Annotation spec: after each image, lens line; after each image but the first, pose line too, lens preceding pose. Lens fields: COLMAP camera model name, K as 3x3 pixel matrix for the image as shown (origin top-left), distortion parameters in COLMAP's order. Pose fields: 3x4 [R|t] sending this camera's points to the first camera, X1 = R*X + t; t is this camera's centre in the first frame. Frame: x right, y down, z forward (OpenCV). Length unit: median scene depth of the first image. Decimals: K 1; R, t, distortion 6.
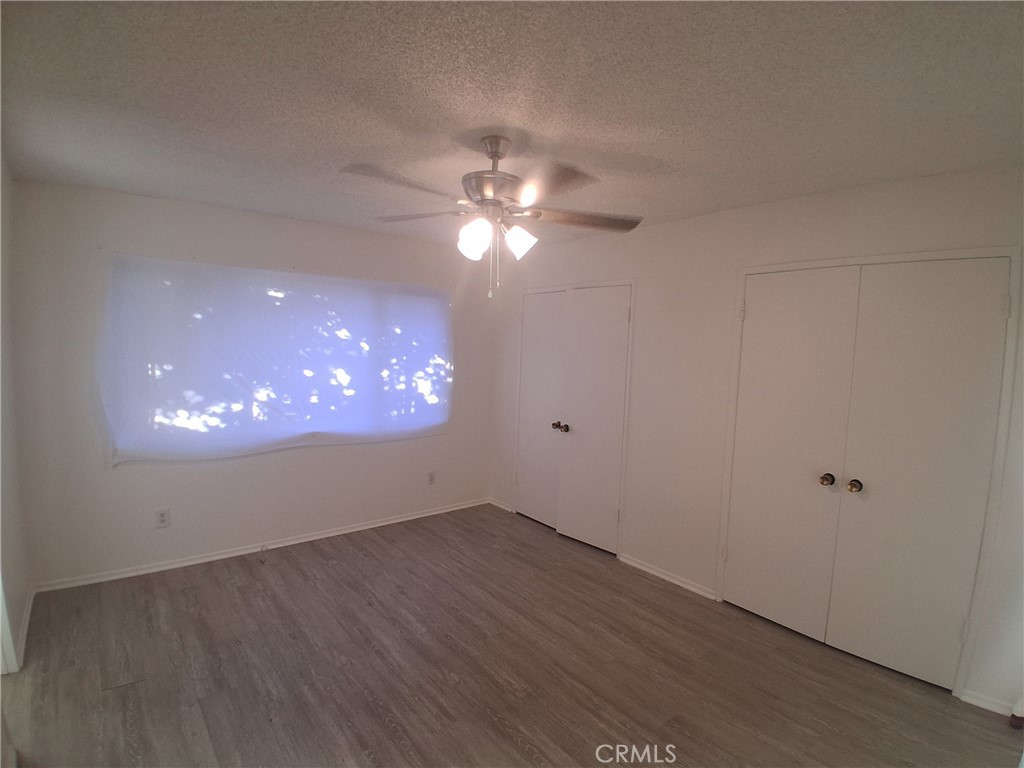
lens RADIAL K [[510.7, 0, 512.0], [0, 510.7, 384.0], [0, 0, 1]] dist [-0.000163, -0.000243]
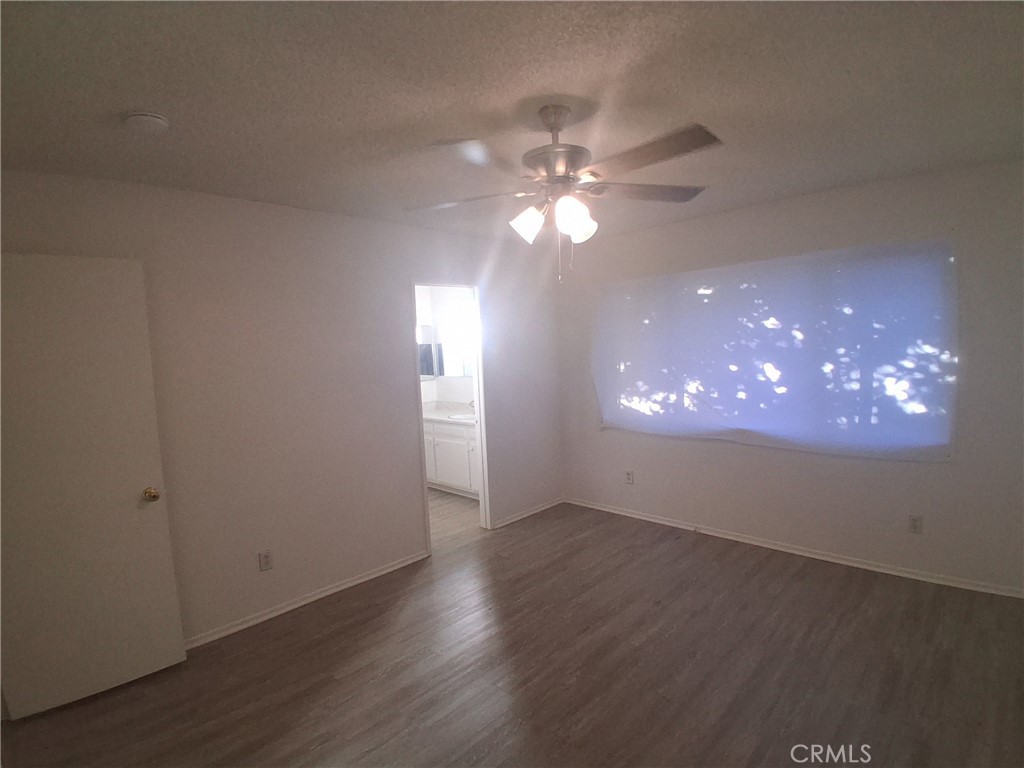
lens RADIAL K [[500.5, 0, 512.0], [0, 500.5, 384.0], [0, 0, 1]] dist [-0.000893, -0.000346]
pose [[0.140861, 0.037186, -0.989331, 0.472132], [-0.020204, 0.999194, 0.034680, -0.014088], [0.989823, 0.015104, 0.141499, 0.441543]]
